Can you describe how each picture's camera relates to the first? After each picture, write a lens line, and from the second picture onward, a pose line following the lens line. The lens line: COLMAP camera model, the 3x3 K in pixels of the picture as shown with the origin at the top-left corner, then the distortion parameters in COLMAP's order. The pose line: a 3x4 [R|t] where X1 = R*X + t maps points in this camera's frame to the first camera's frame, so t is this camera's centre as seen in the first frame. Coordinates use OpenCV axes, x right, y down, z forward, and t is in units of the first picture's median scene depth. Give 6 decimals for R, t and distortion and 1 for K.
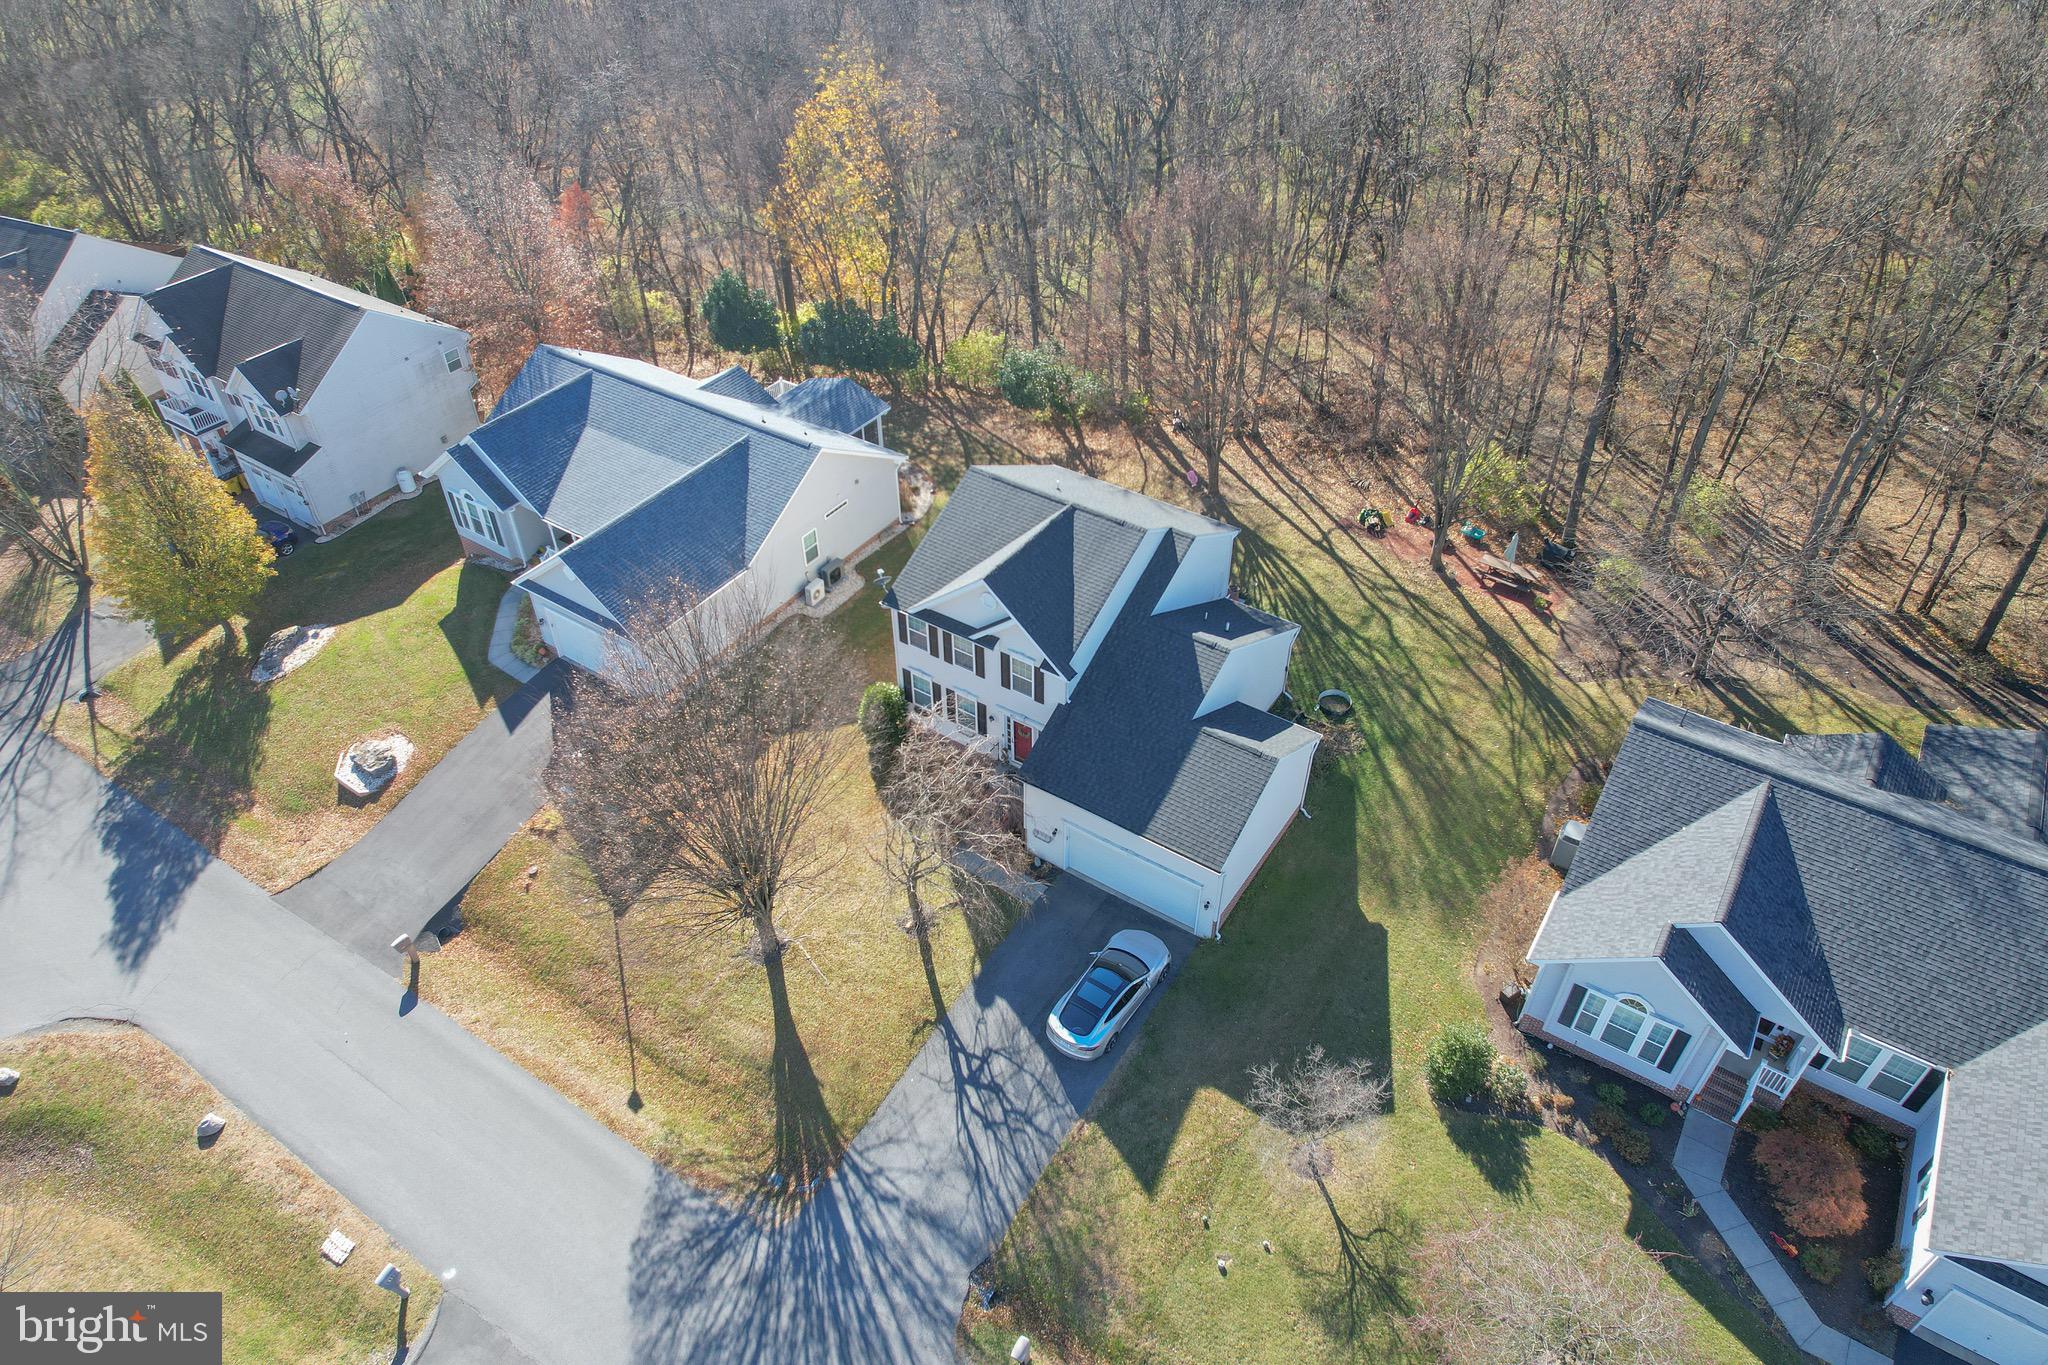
lens RADIAL K [[1307.5, 0, 1024.0], [0, 1307.5, 682.5], [0, 0, 1]] dist [-0.083766, 0.083663]
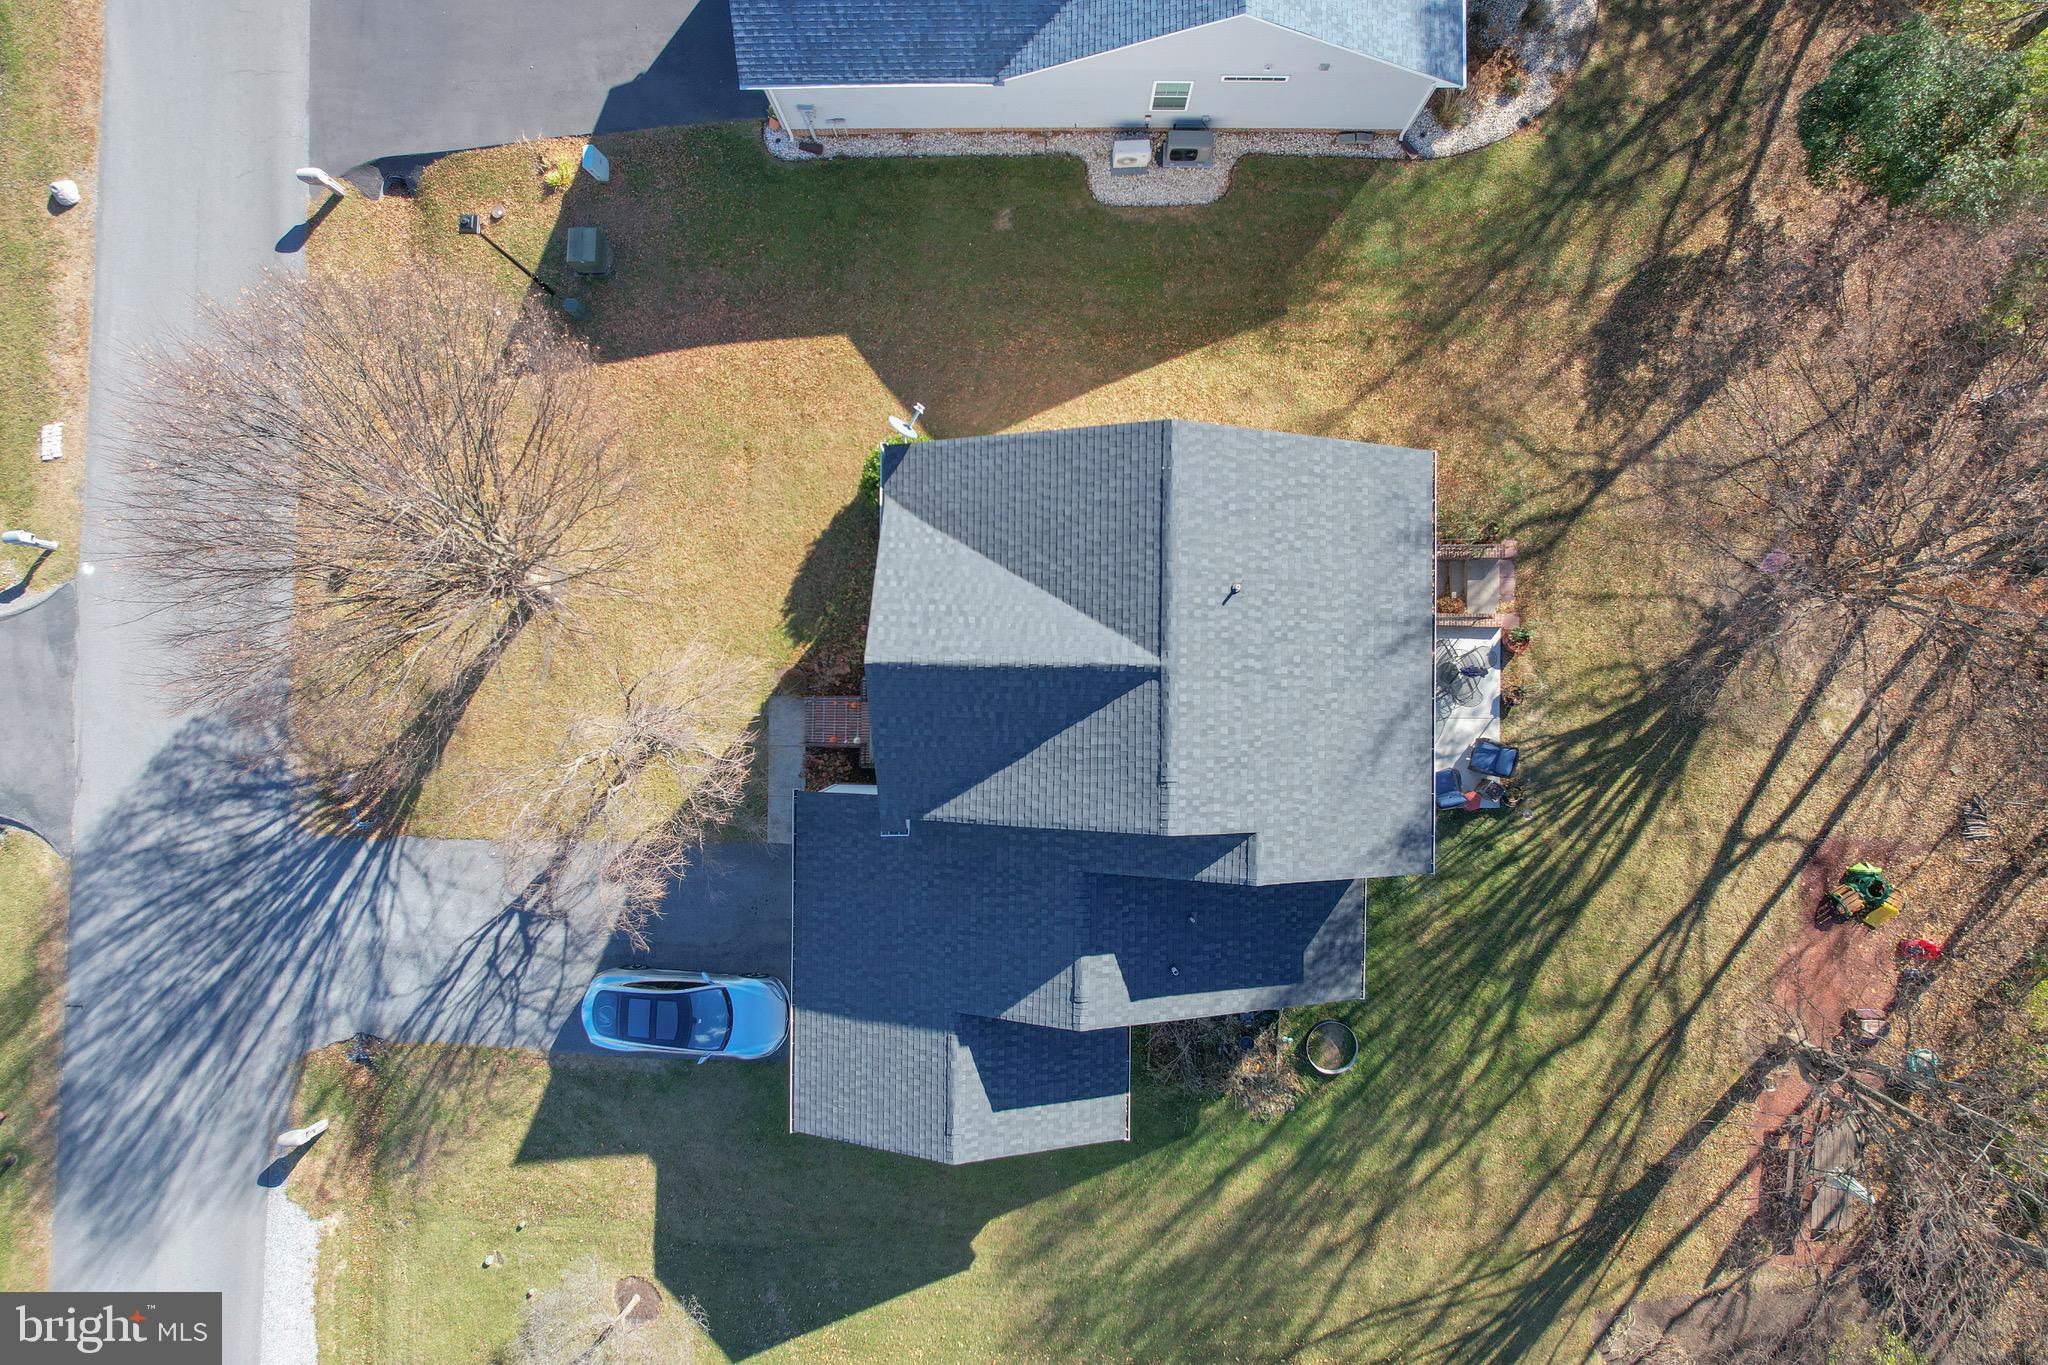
lens RADIAL K [[1299.9, 0, 1024.0], [0, 1299.9, 682.5], [0, 0, 1]] dist [-0.081033, 0.069988]
pose [[0.550059, 0.835084, -0.008342, 0.016468], [-0.533345, 0.358959, 0.765958, -0.520597], [0.642634, -0.416873, 0.642836, 0.672263]]
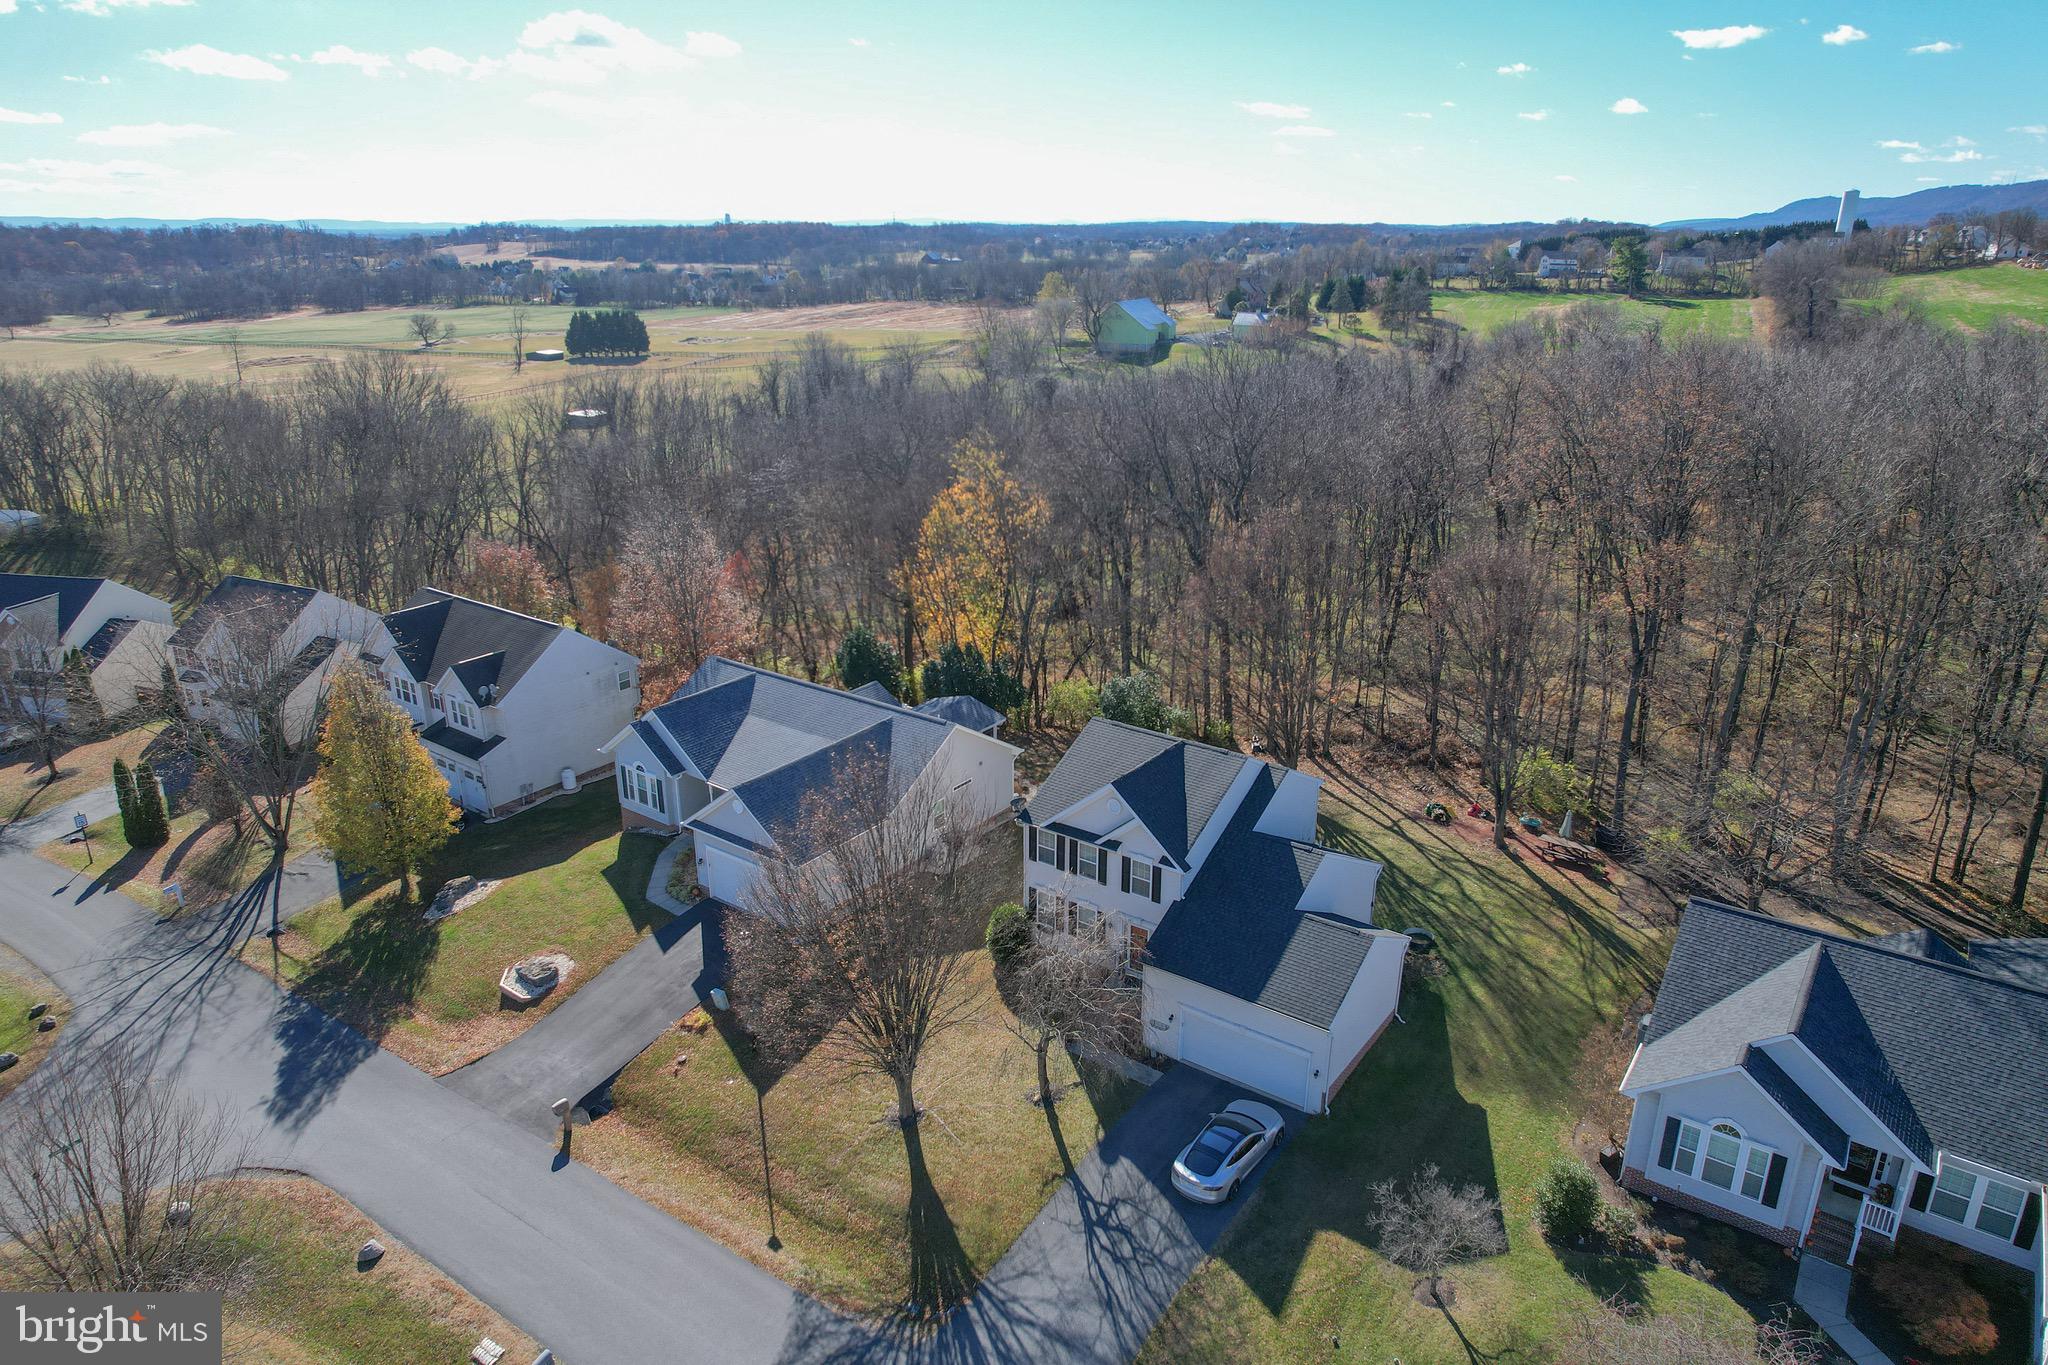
lens RADIAL K [[1305.3, 0, 1024.0], [0, 1305.3, 682.5], [0, 0, 1]] dist [-0.071916, 0.071213]
pose [[0.999095, 0.020217, -0.037425, -0.065886], [-0.032251, 0.933709, -0.356576, 0.249688], [0.027735, 0.357460, 0.933516, -0.124085]]
